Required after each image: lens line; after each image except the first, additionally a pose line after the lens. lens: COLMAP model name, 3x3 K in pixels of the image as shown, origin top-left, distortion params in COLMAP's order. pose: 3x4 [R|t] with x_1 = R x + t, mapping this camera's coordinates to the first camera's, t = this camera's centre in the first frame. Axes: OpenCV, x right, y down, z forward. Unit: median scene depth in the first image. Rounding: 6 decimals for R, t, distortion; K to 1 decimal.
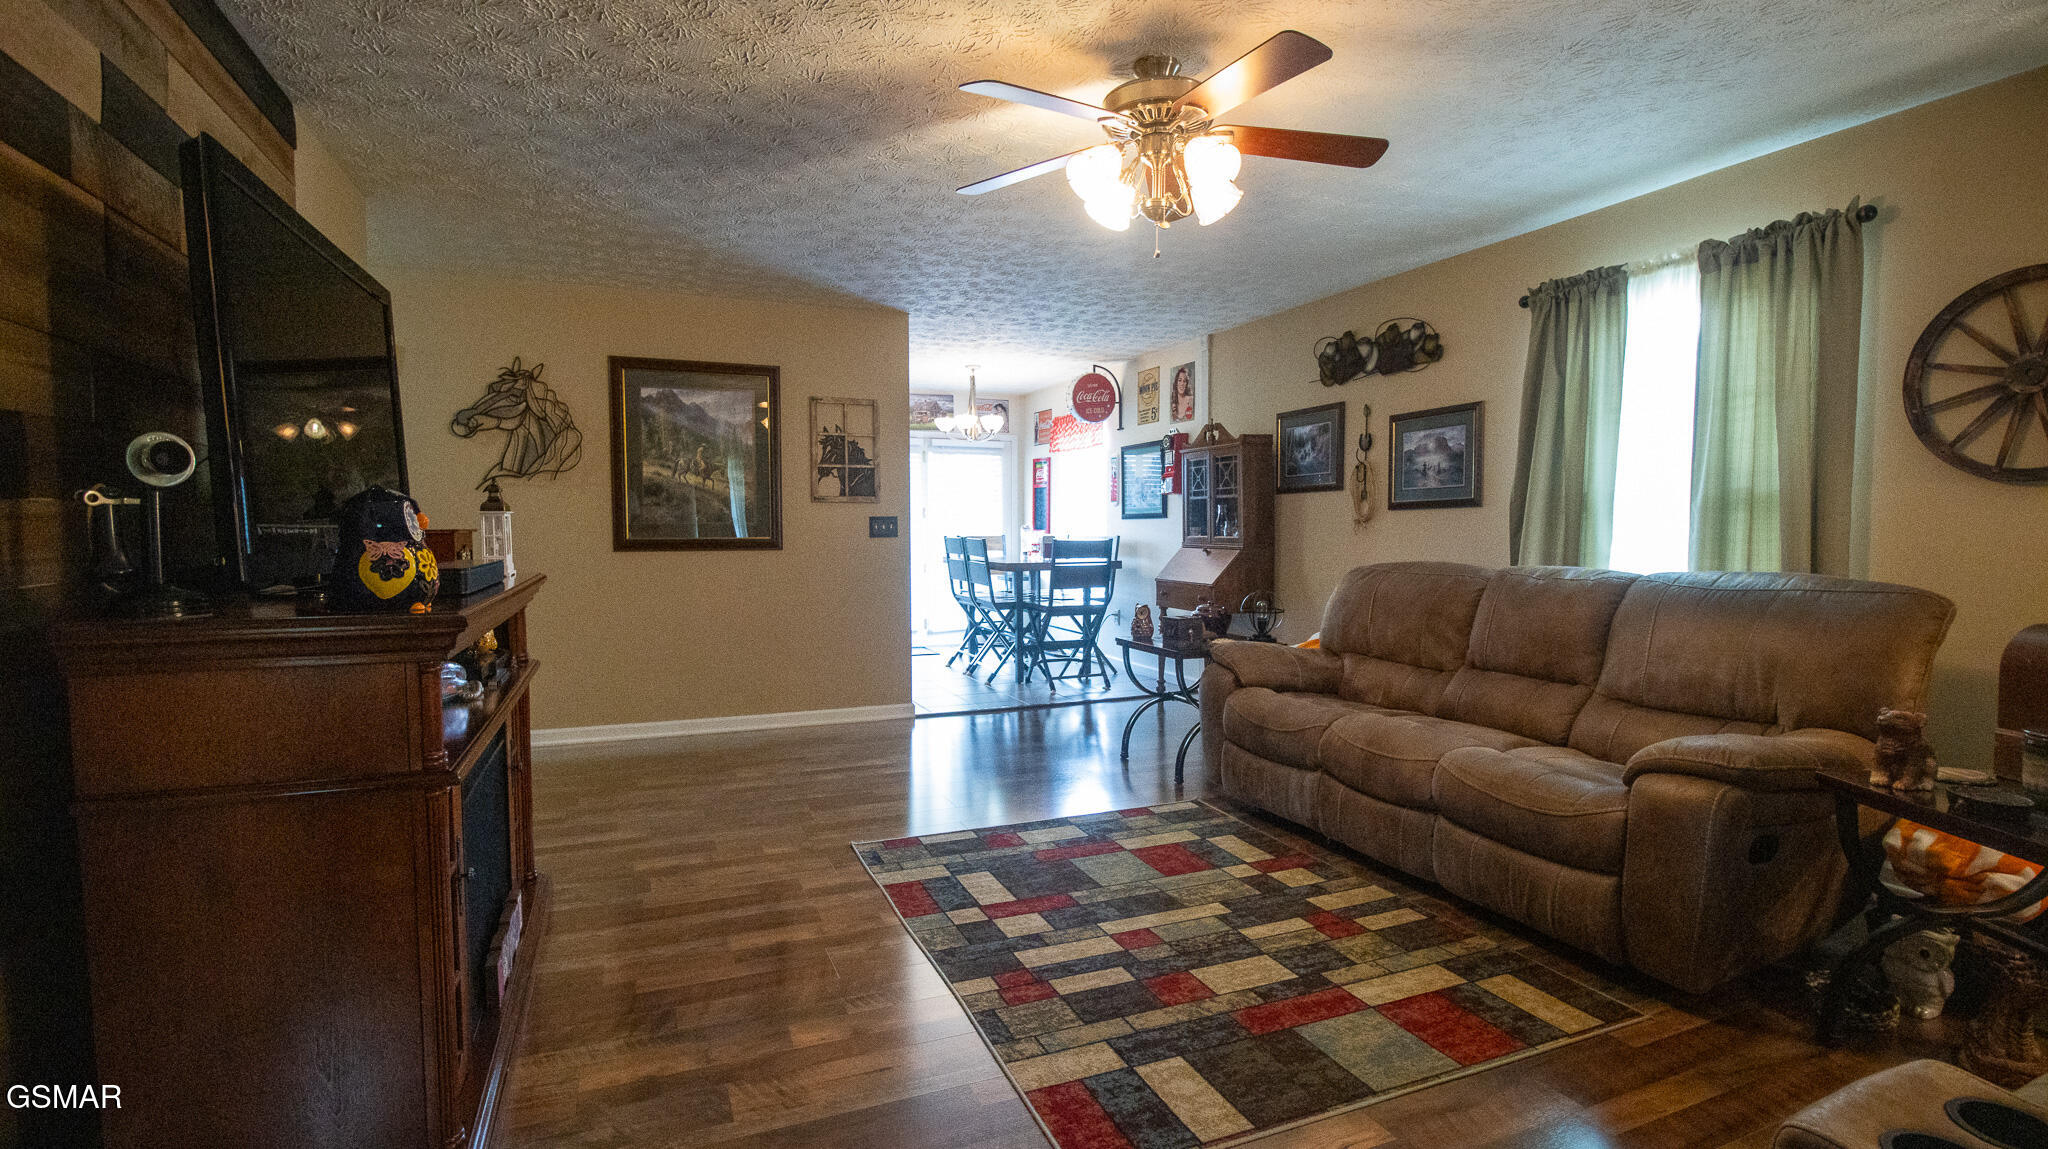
lens RADIAL K [[944.0, 0, 1021.5], [0, 944.0, 577.4], [0, 0, 1]] dist [-0.009778, -0.007498]
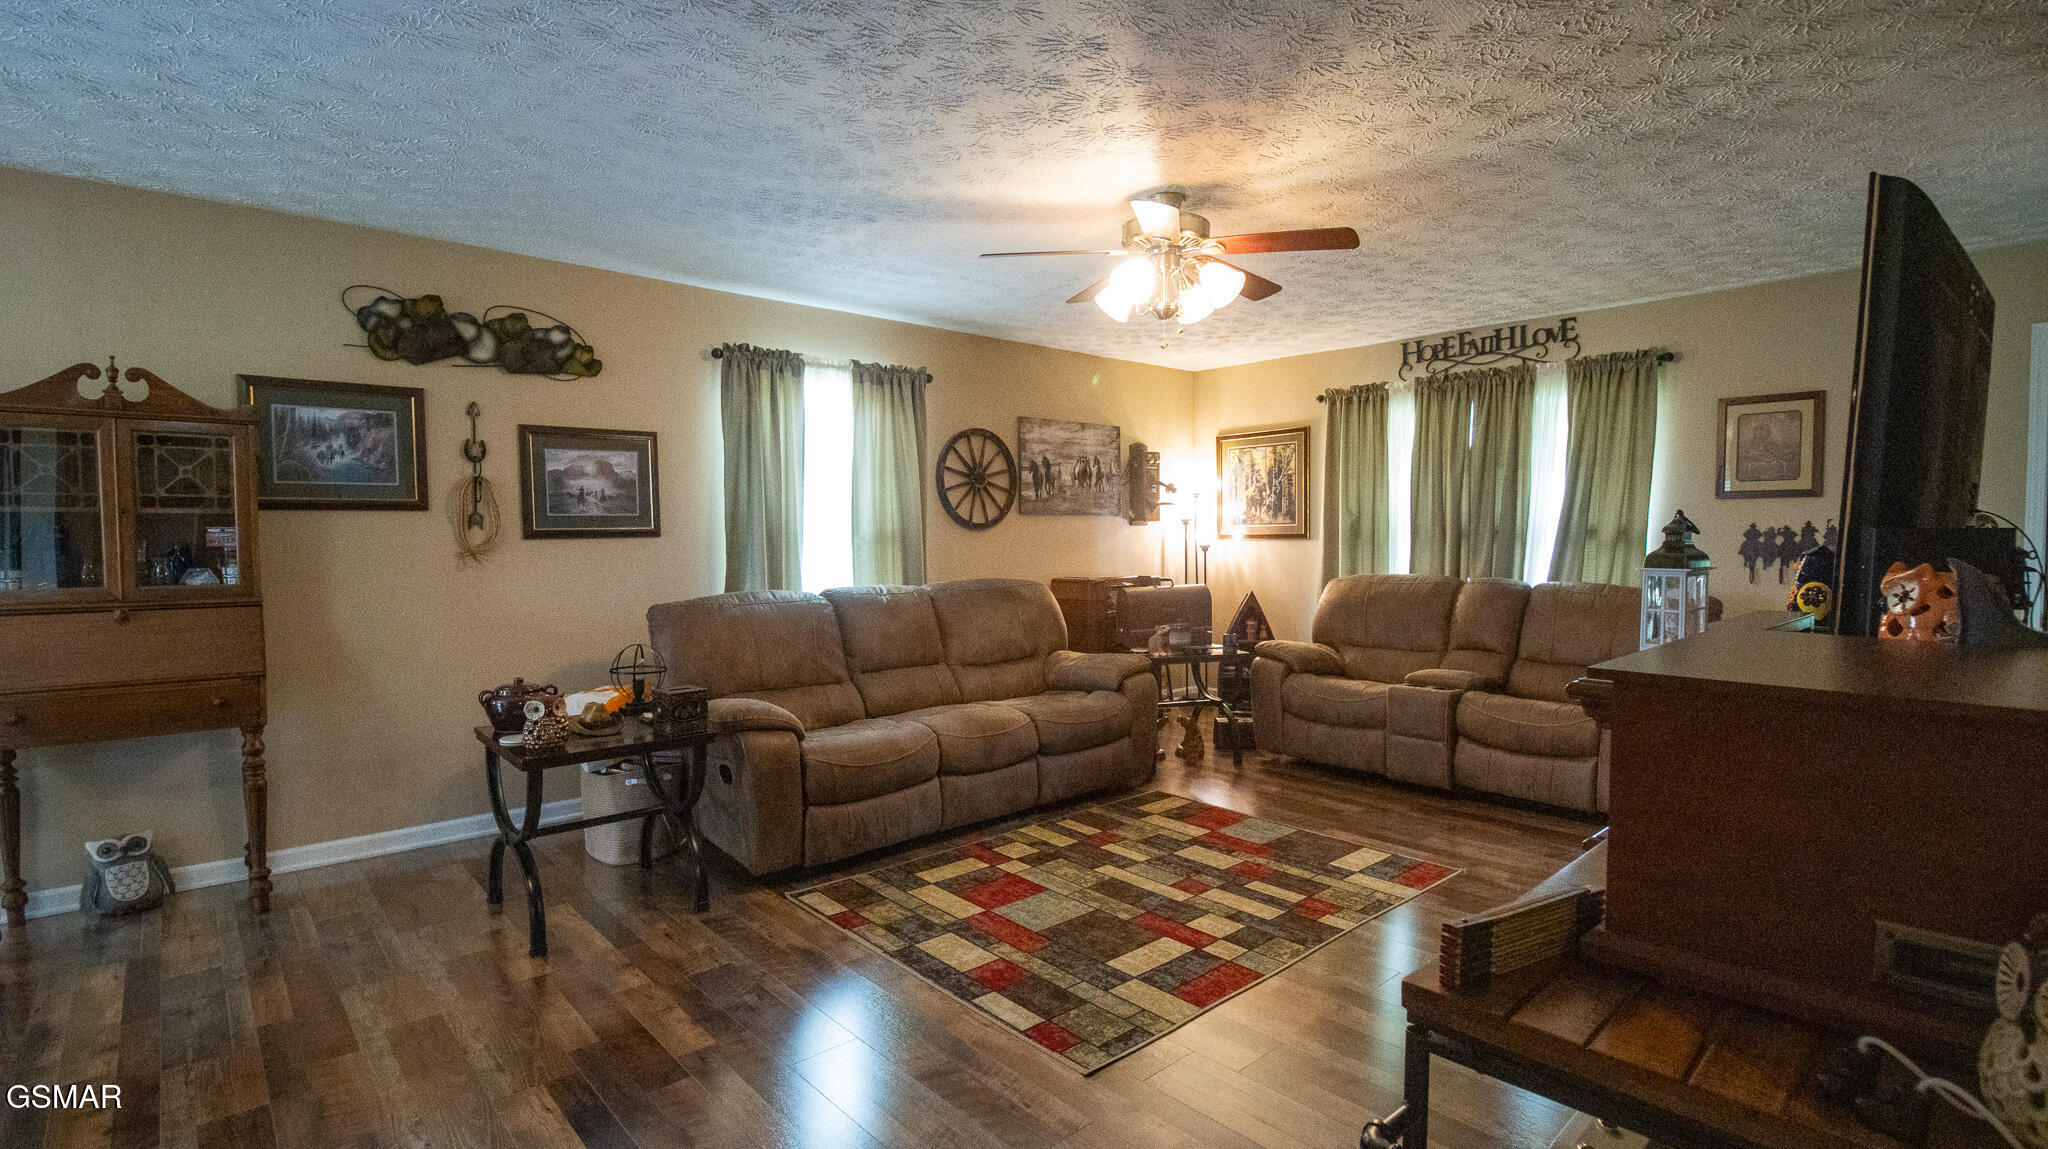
lens RADIAL K [[944.0, 0, 1023.2], [0, 944.0, 585.3], [0, 0, 1]] dist [-0.009778, -0.007498]
pose [[-0.328496, -0.057071, 0.942779, -0.825651], [0.048538, 0.995834, 0.077195, -0.114633], [-0.943257, 0.071119, -0.324358, 1.335668]]
